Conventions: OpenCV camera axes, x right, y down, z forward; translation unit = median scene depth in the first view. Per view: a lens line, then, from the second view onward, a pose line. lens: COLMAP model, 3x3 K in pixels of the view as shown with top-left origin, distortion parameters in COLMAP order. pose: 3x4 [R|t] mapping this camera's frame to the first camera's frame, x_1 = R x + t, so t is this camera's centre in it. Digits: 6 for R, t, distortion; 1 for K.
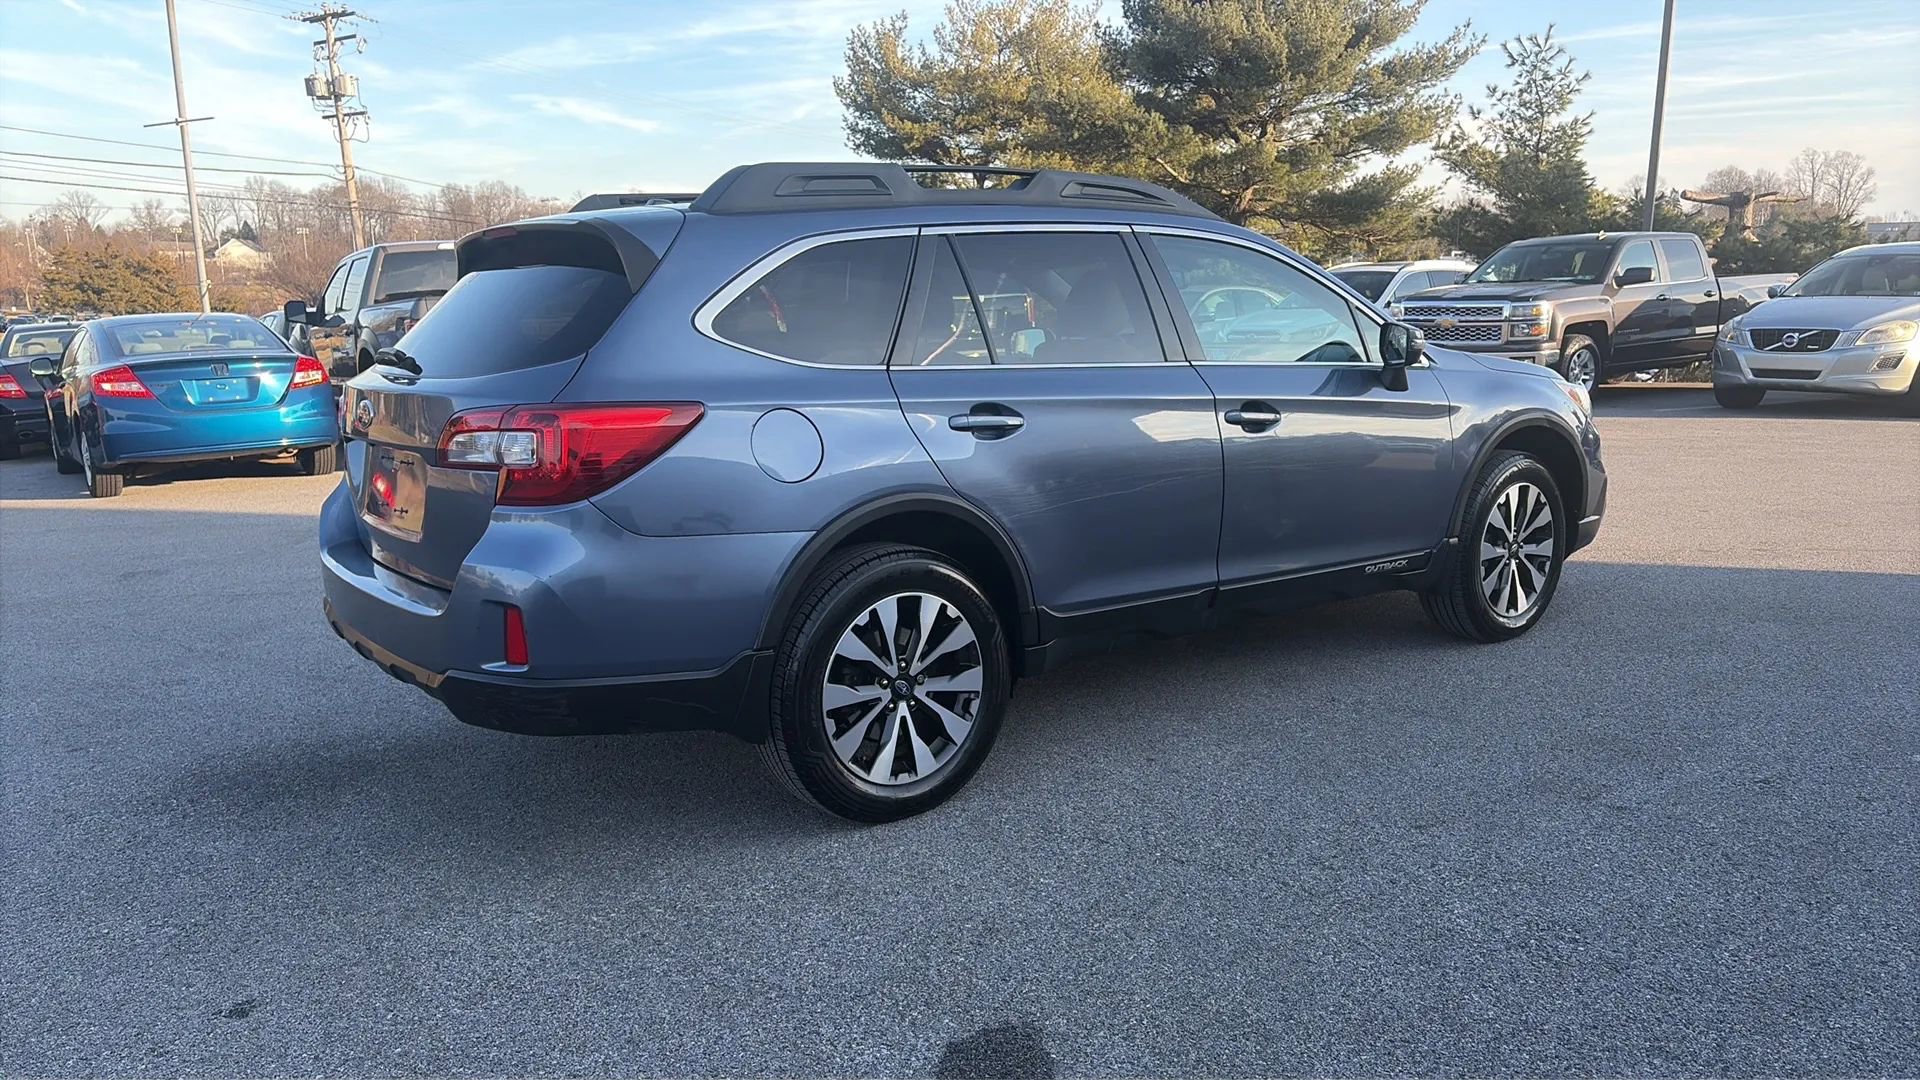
lens RADIAL K [[1430.8, 0, 951.9], [0, 1430.8, 526.6], [0, 0, 1]] dist [0.030088, 0.004826]
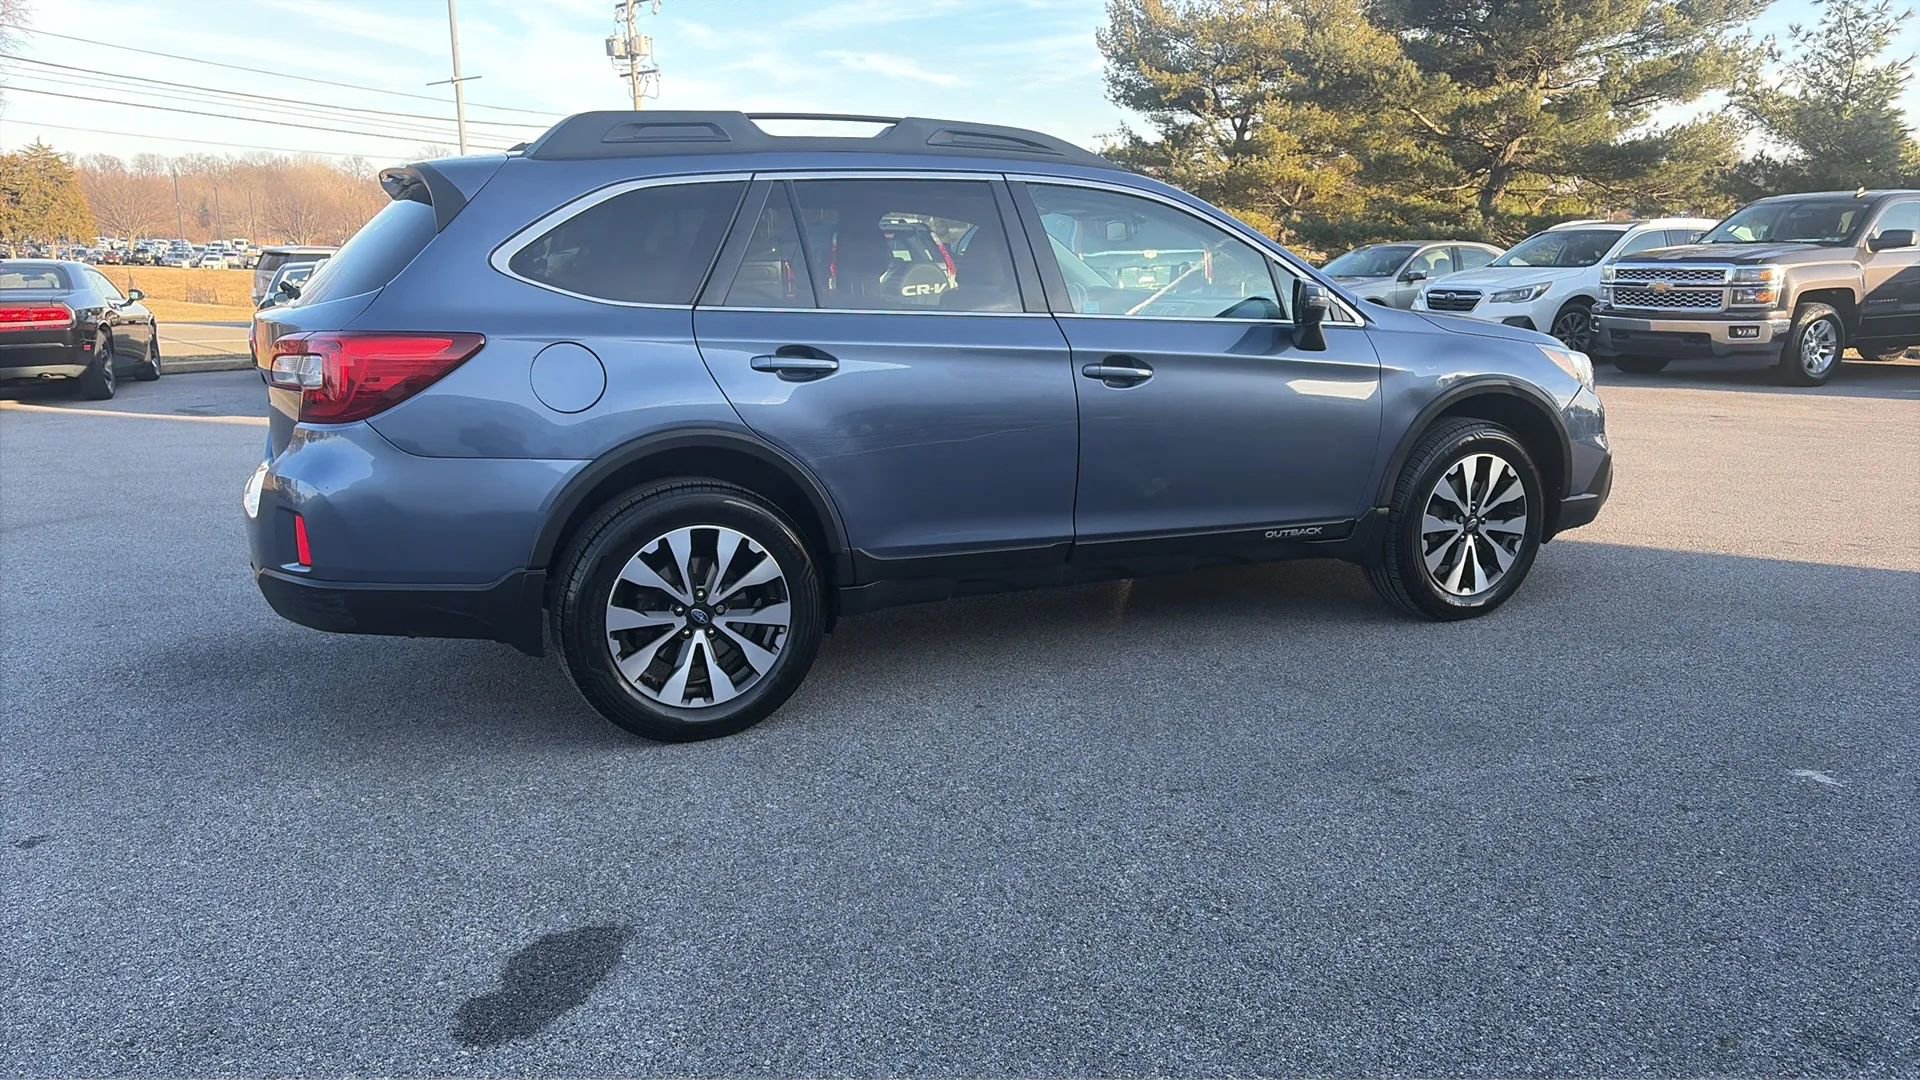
lens RADIAL K [[1424.4, 0, 929.4], [0, 1424.4, 518.9], [0, 0, 1]] dist [0.048080, -0.049577]
pose [[0.977039, 0.054751, -0.205907, 0.087870], [-0.049335, 0.998290, 0.031348, 0.000164], [0.207271, -0.020470, 0.978069, 0.004332]]
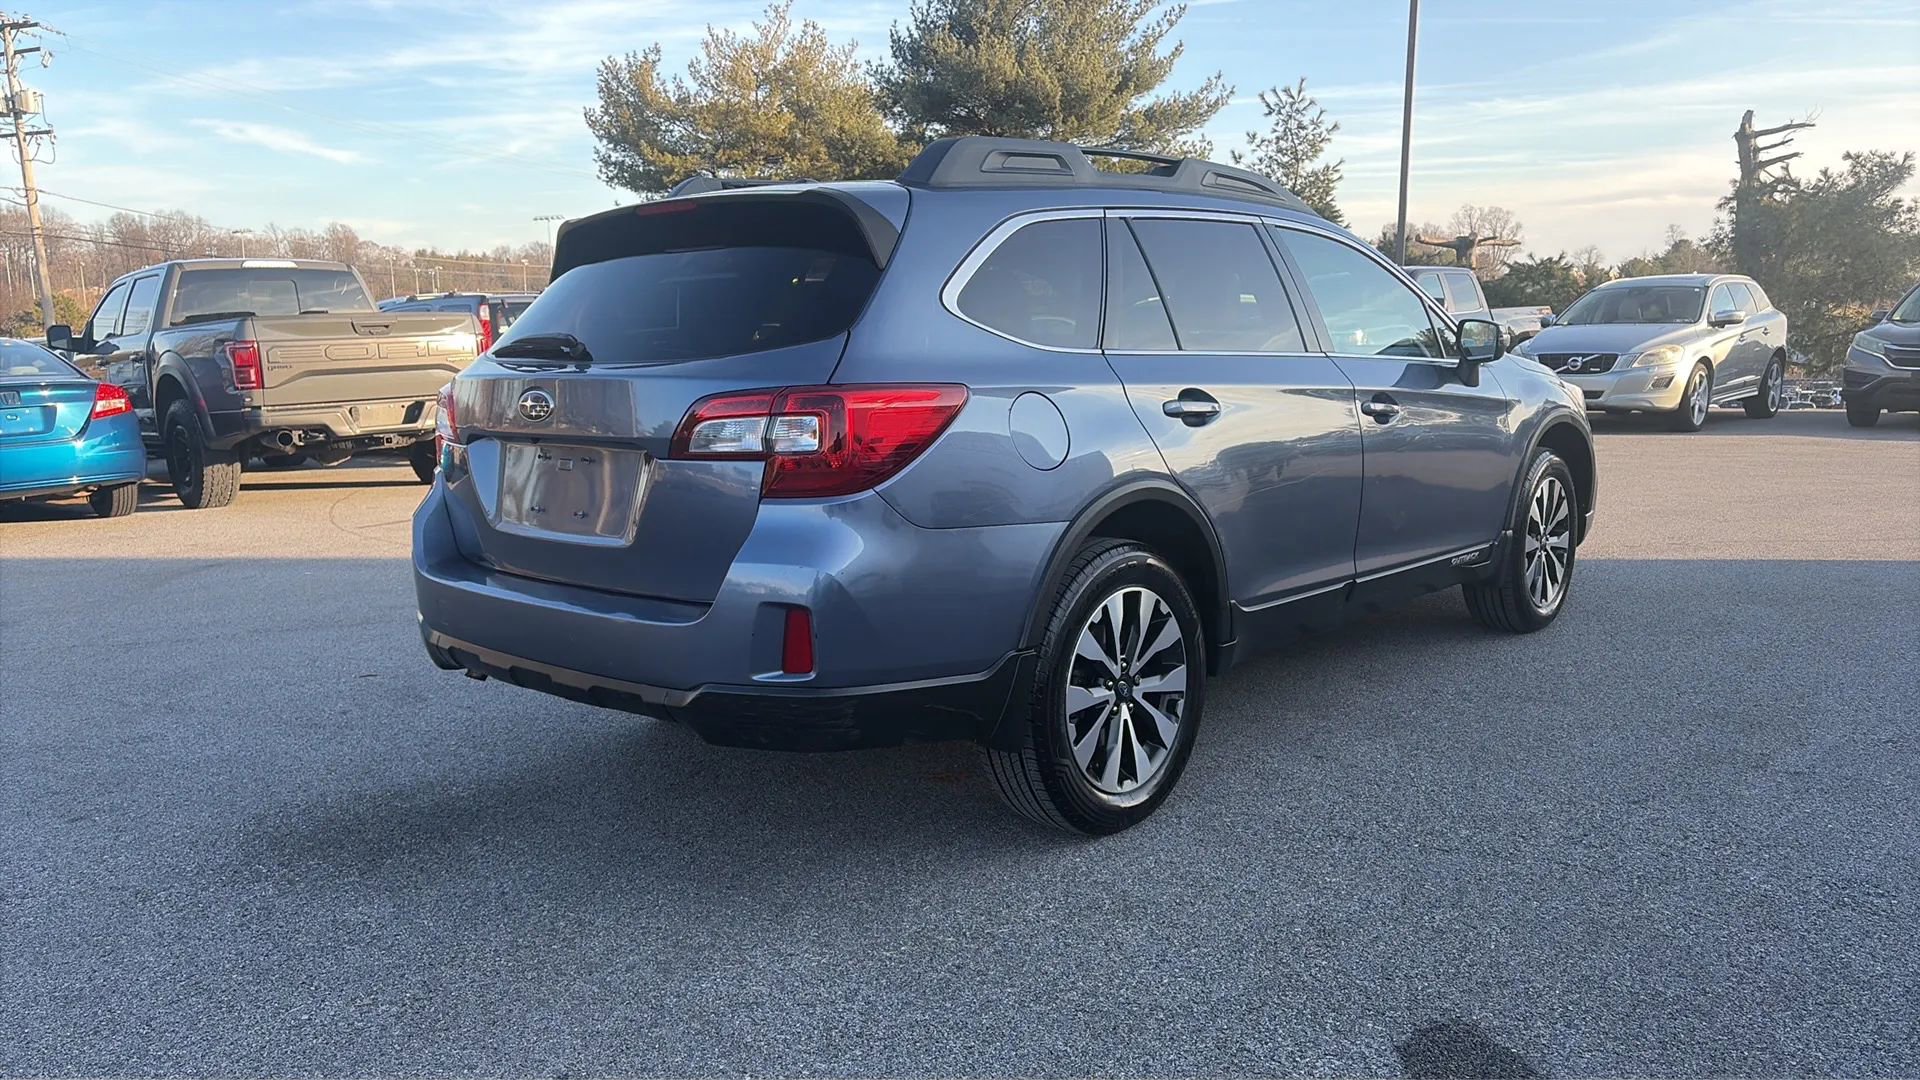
lens RADIAL K [[1429.6, 0, 956.2], [0, 1429.6, 509.3], [0, 0, 1]] dist [0.048104, -0.052435]
pose [[0.981659, -0.022861, 0.189272, -0.082579], [0.030282, 0.998878, -0.036409, 0.006478], [-0.188227, 0.041473, 0.981249, 0.022475]]
